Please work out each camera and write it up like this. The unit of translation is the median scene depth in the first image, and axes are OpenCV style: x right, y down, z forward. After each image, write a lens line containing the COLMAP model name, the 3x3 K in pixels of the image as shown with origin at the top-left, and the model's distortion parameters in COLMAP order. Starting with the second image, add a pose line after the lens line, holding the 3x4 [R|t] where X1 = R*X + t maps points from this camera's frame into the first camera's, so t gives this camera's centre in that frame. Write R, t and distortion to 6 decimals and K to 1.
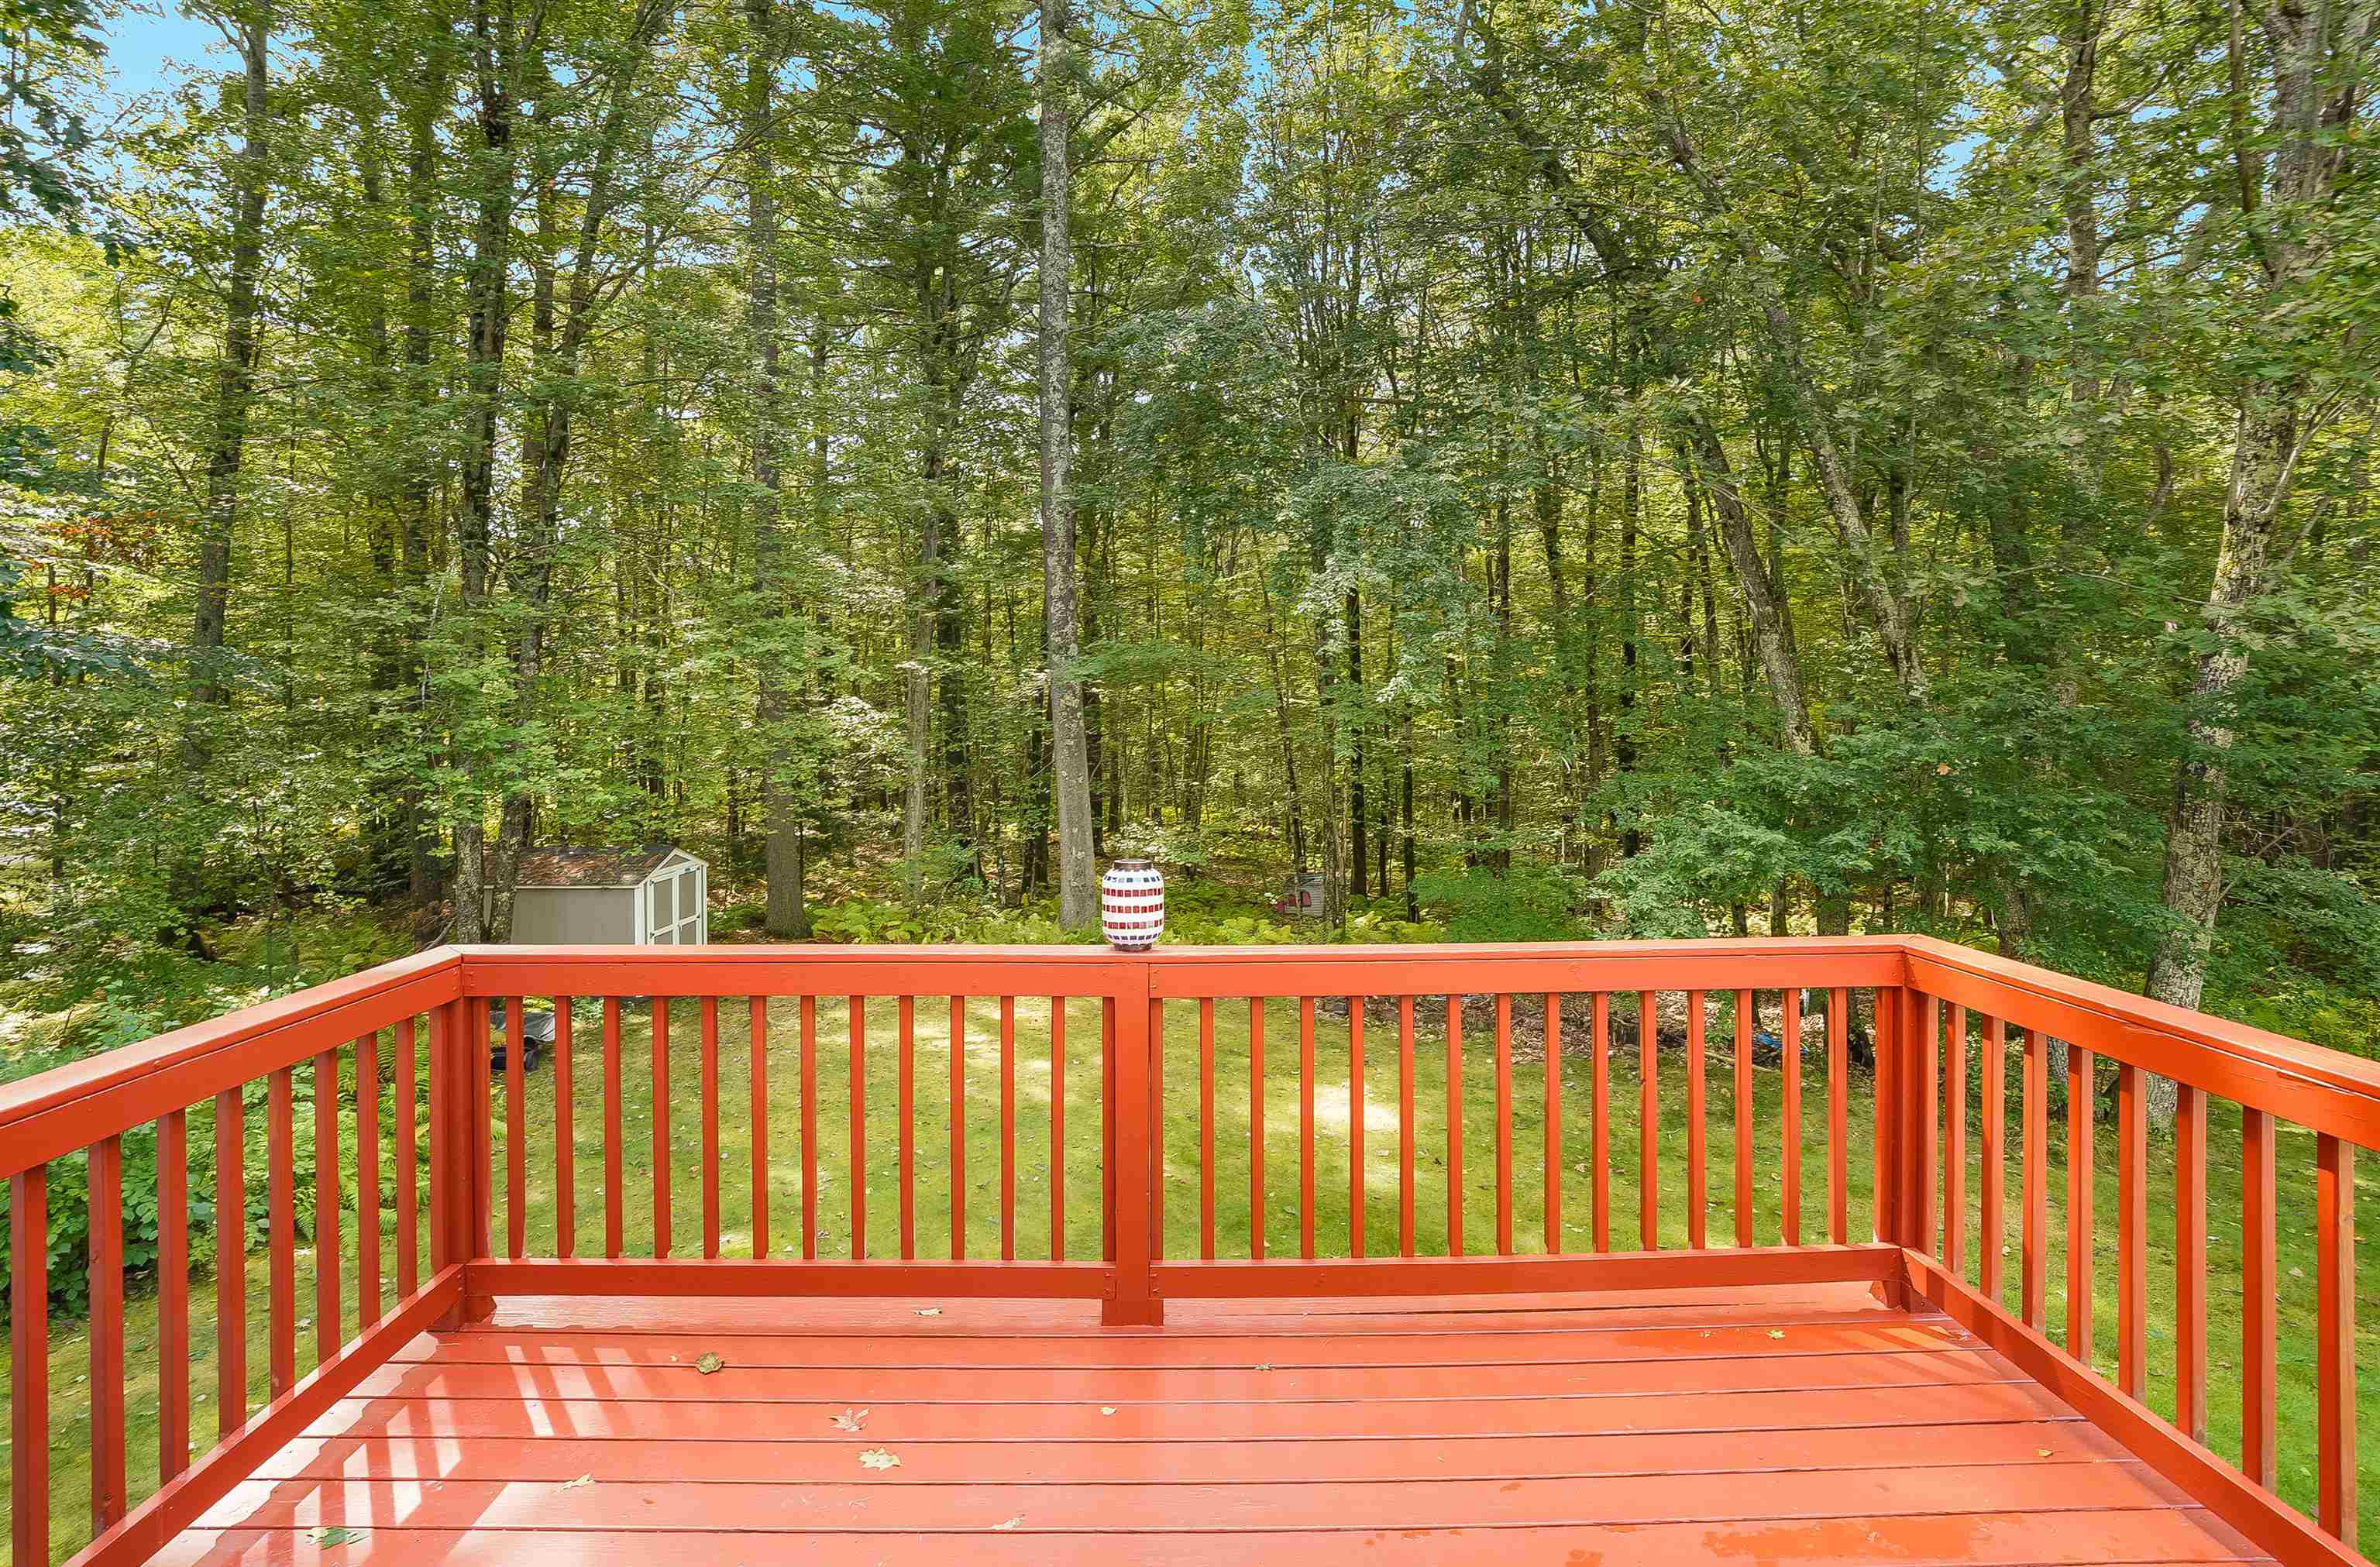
lens RADIAL K [[1125.8, 0, 1140.3], [0, 1125.8, 691.4], [0, 0, 1]] dist [-0.063529, 0.025388]
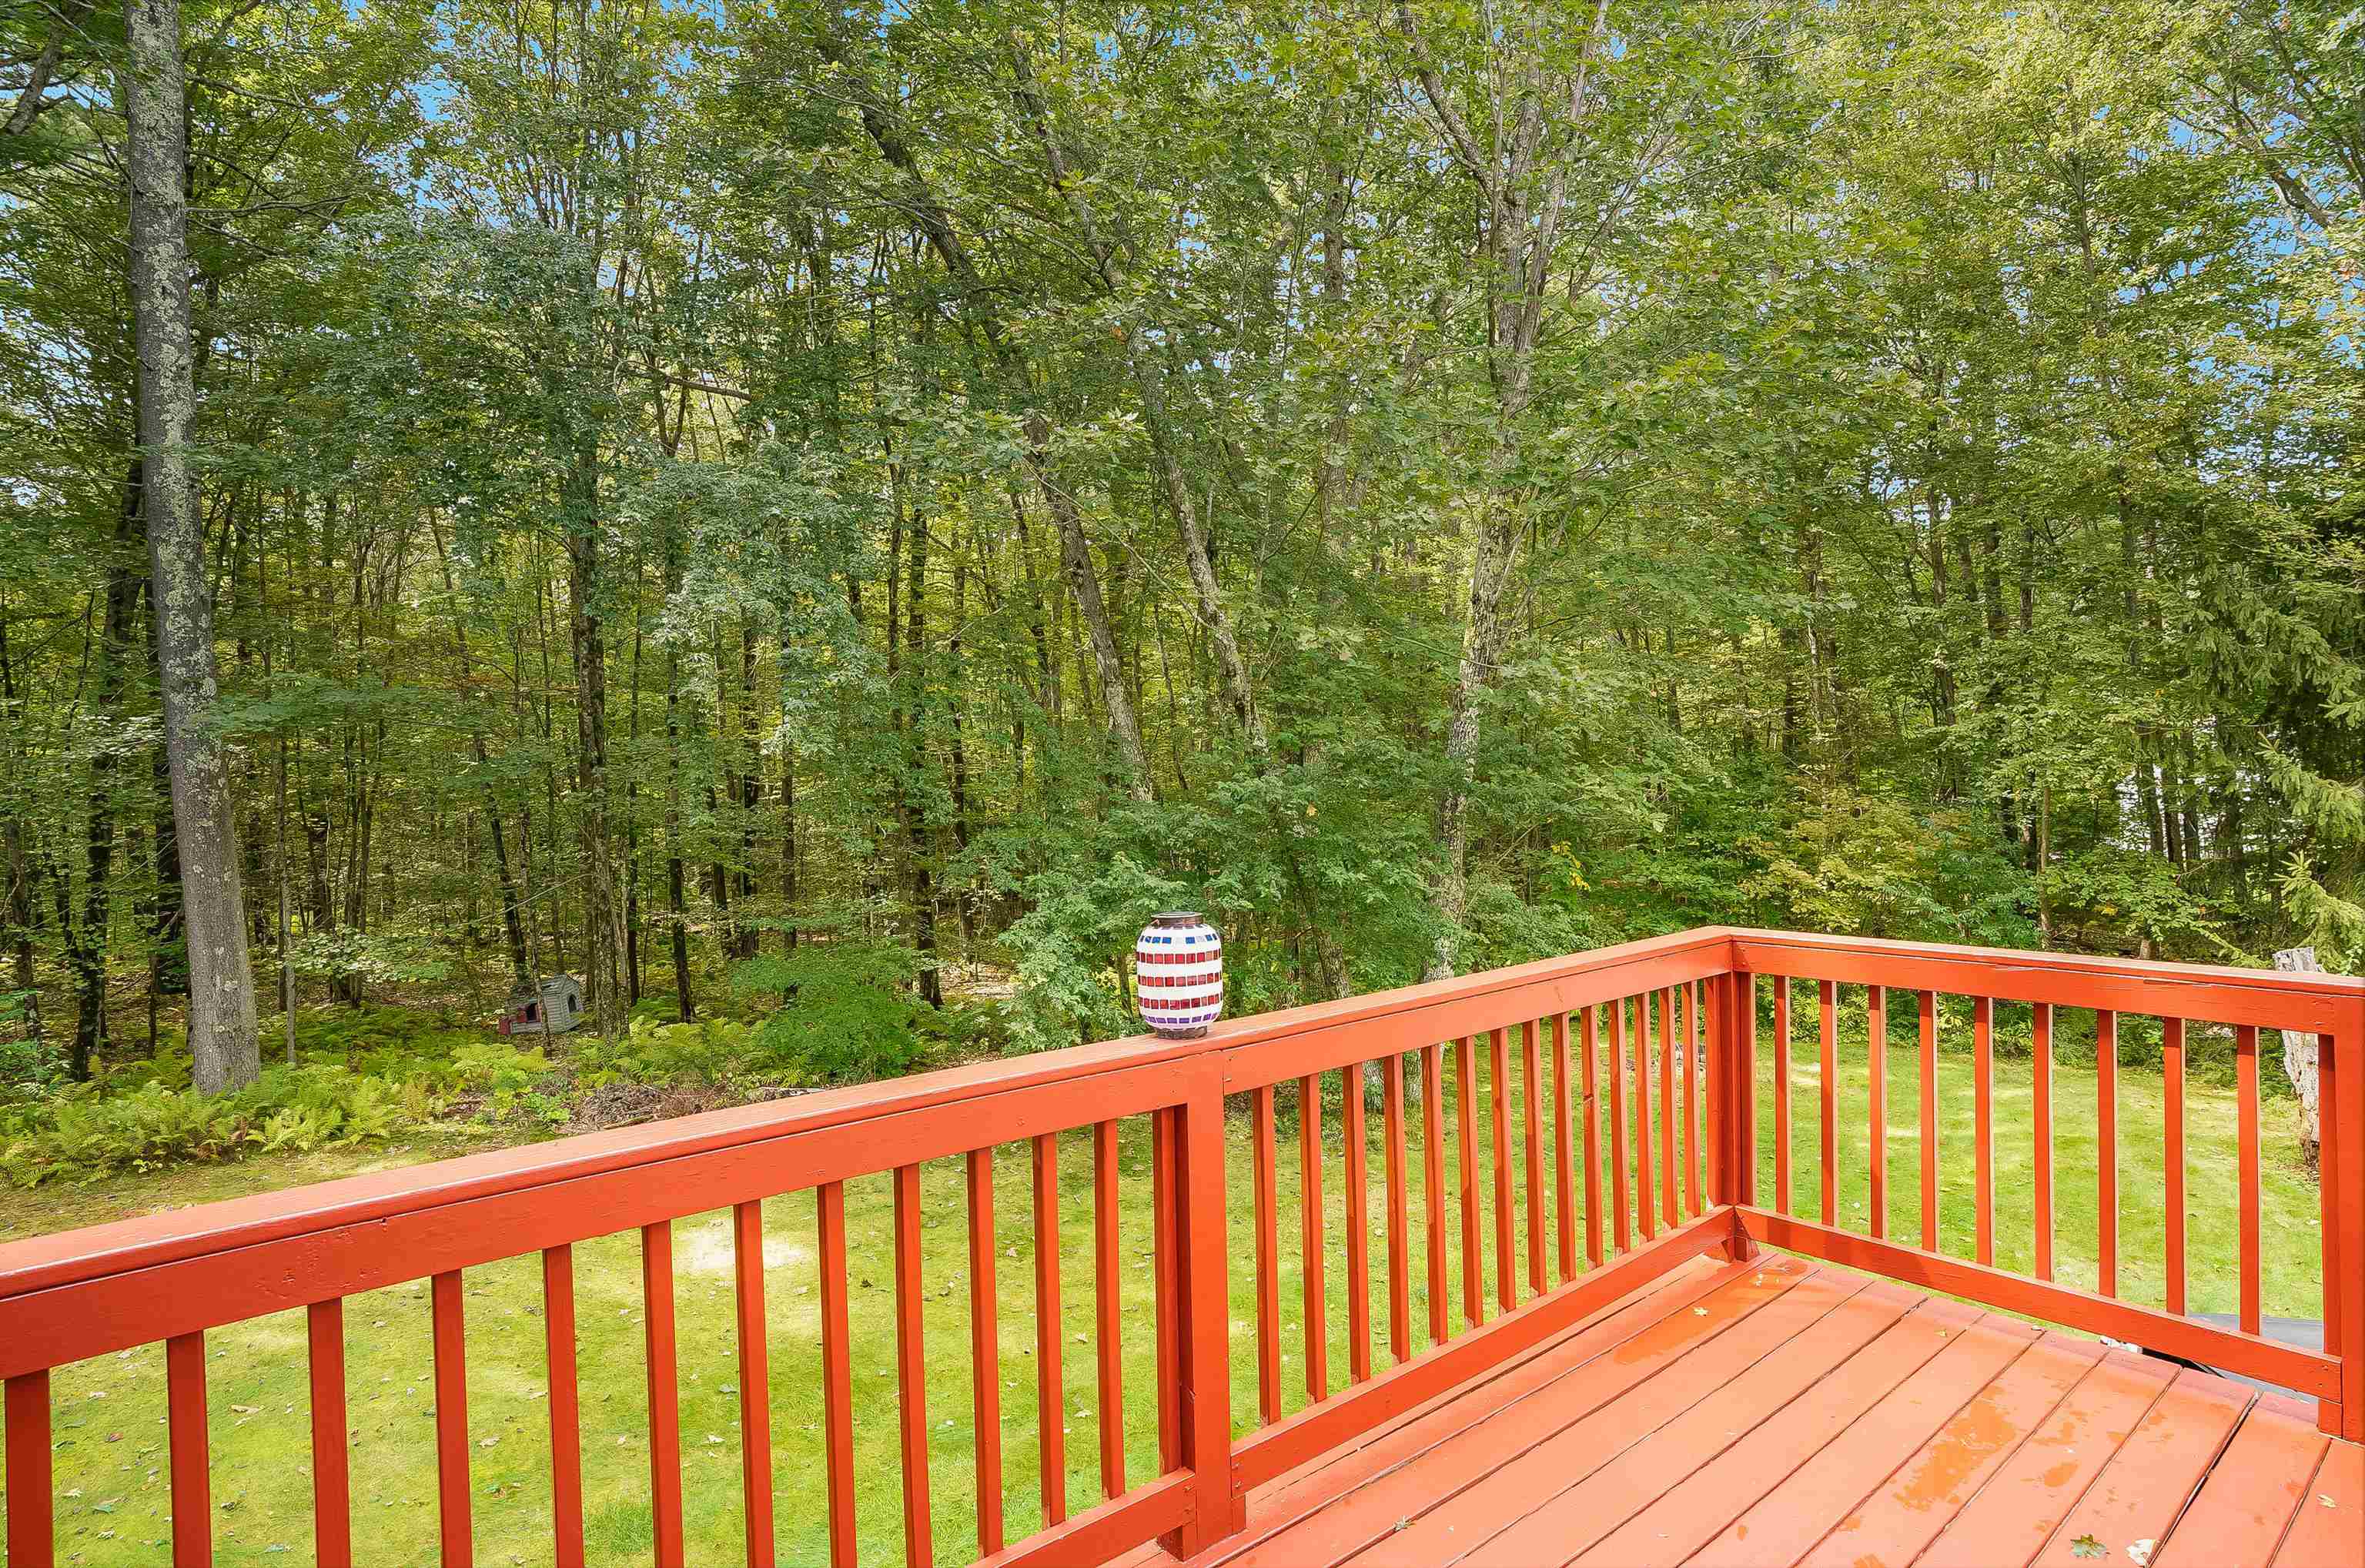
lens RADIAL K [[1258.2, 0, 1182.5], [0, 1258.2, 784.0], [0, 0, 1]] dist [-0.059087, 0.033879]
pose [[0.777513, -0.018101, 0.628607, -0.100055], [0.003846, 0.999704, 0.024030, 0.009001], [-0.628856, -0.016266, 0.777352, 0.070846]]
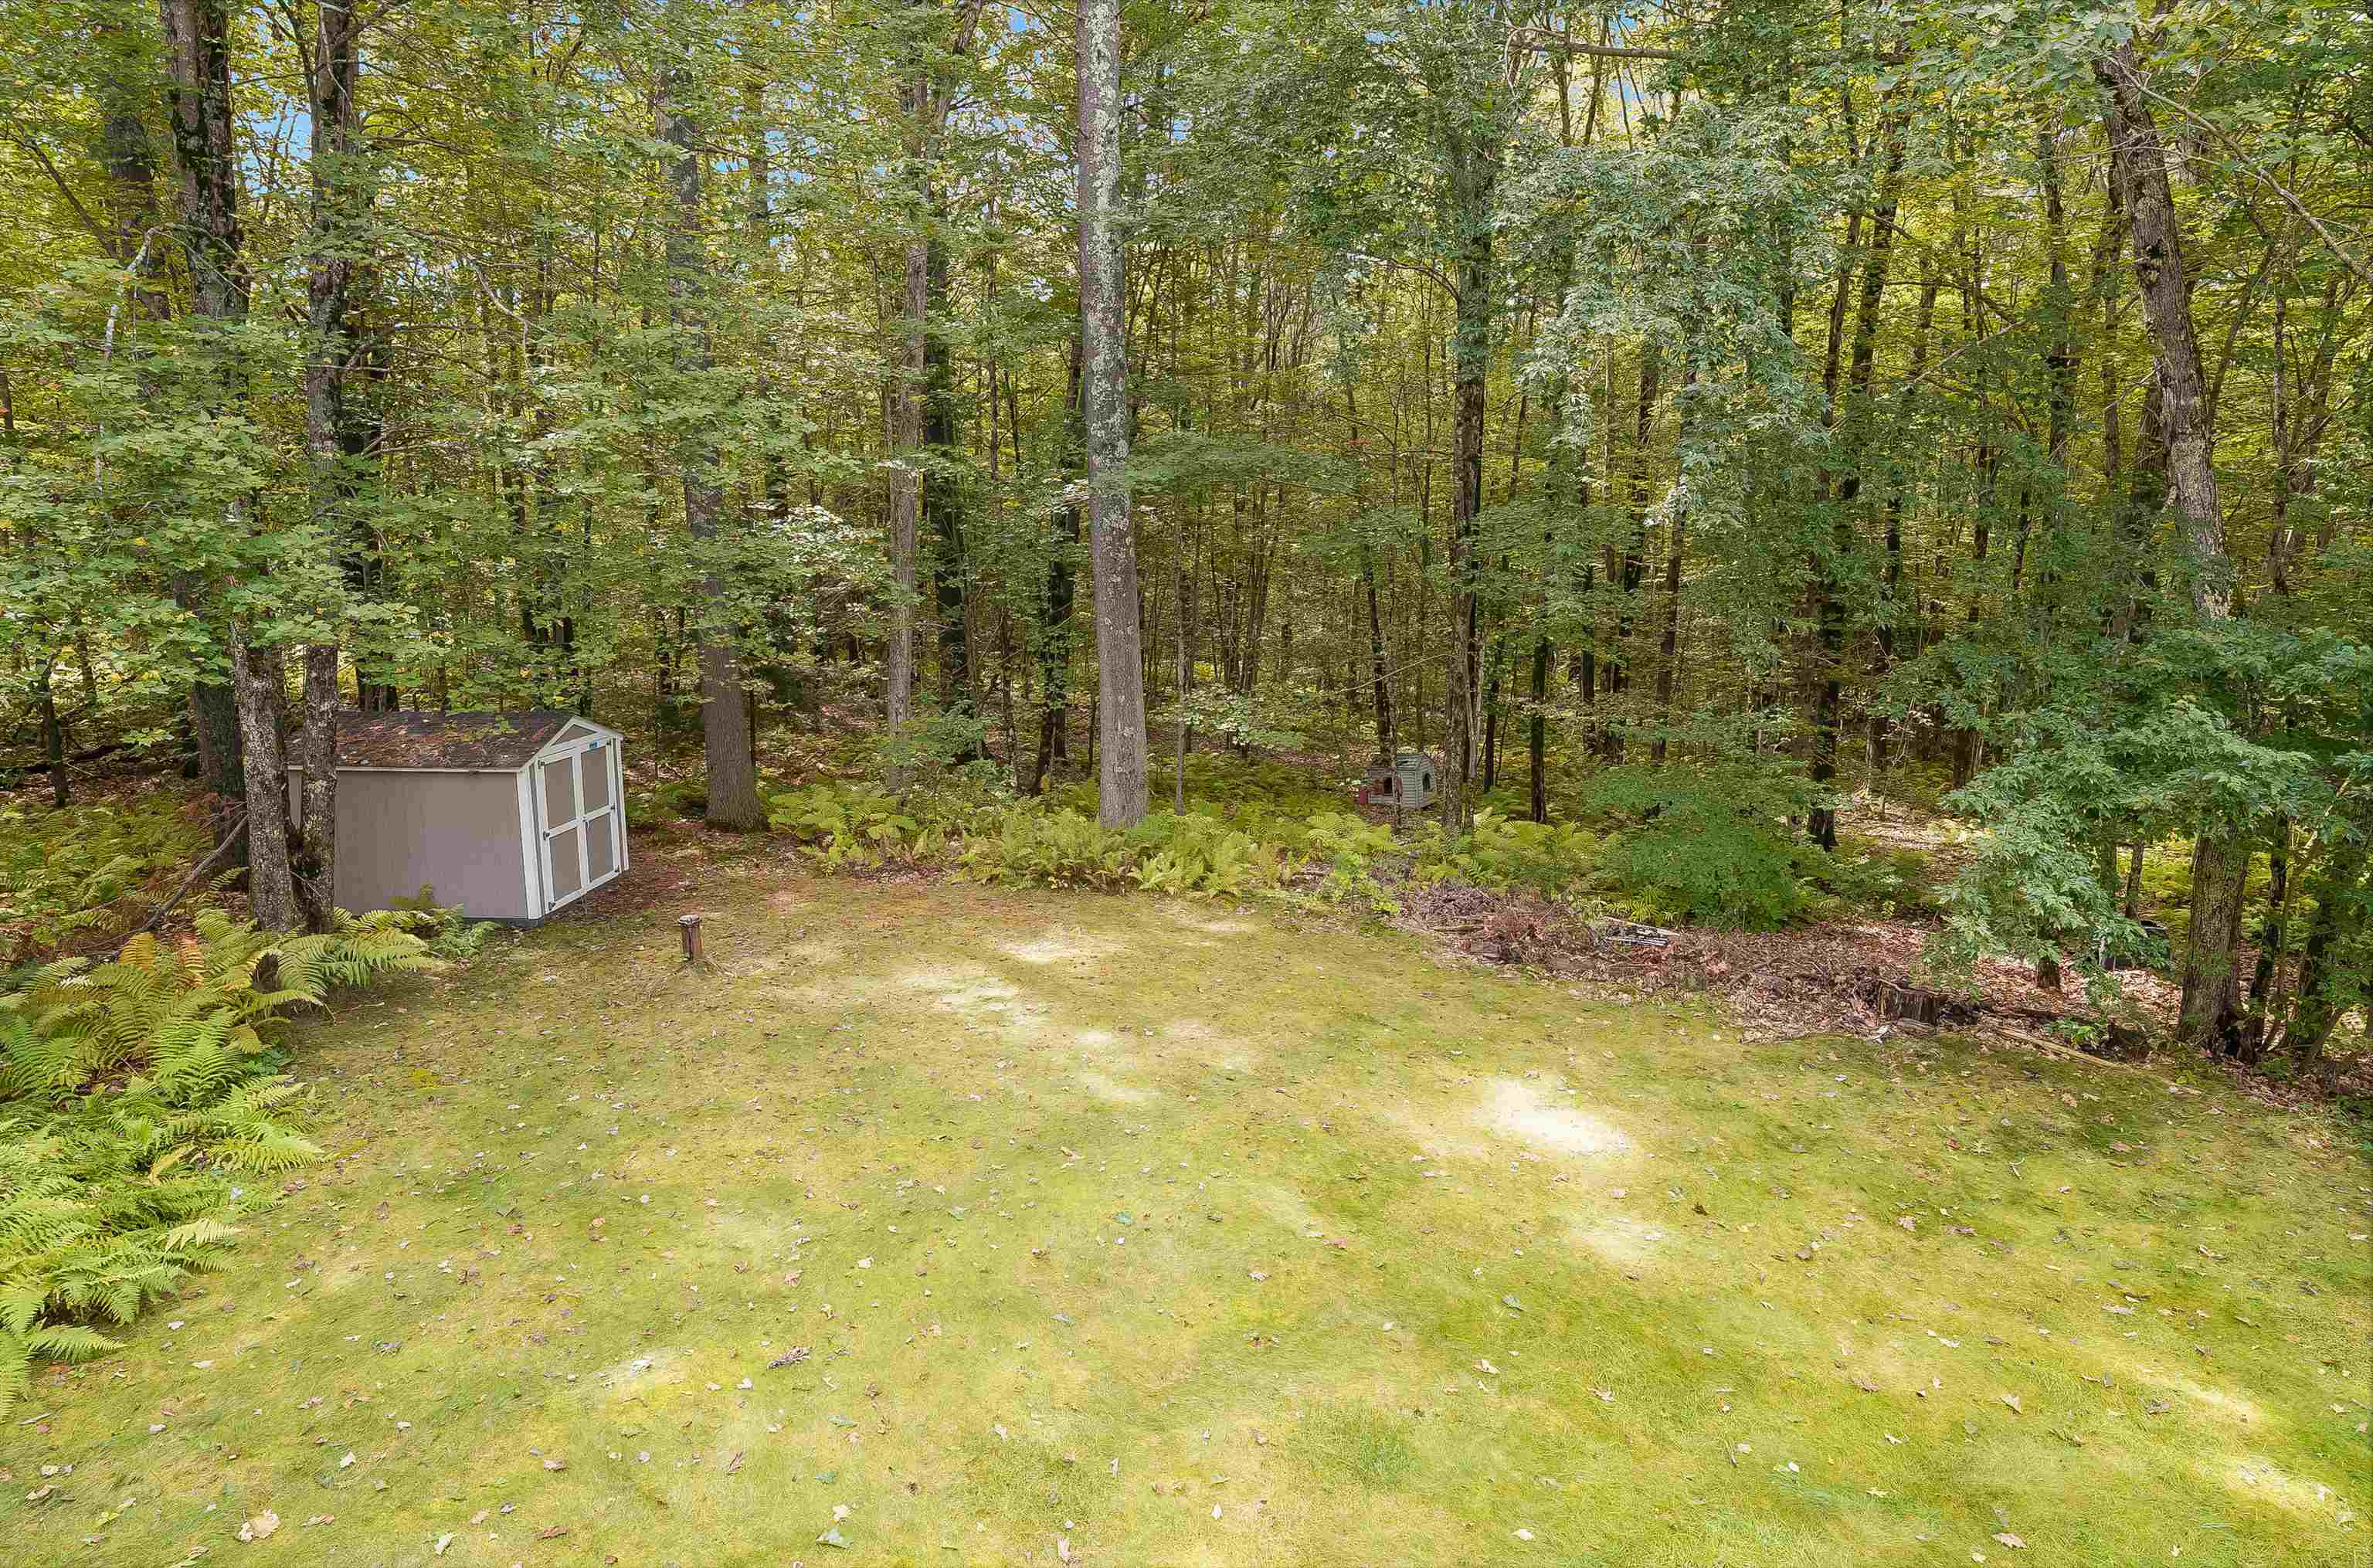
lens RADIAL K [[1322.1, 0, 1175.9], [0, 1322.1, 789.7], [0, 0, 1]] dist [-0.036317, 0.028920]
pose [[0.999618, 0.019383, 0.019692, -0.053861], [-0.022913, 0.979785, 0.198737, 0.011910], [-0.015442, -0.199112, 0.979855, 0.187803]]
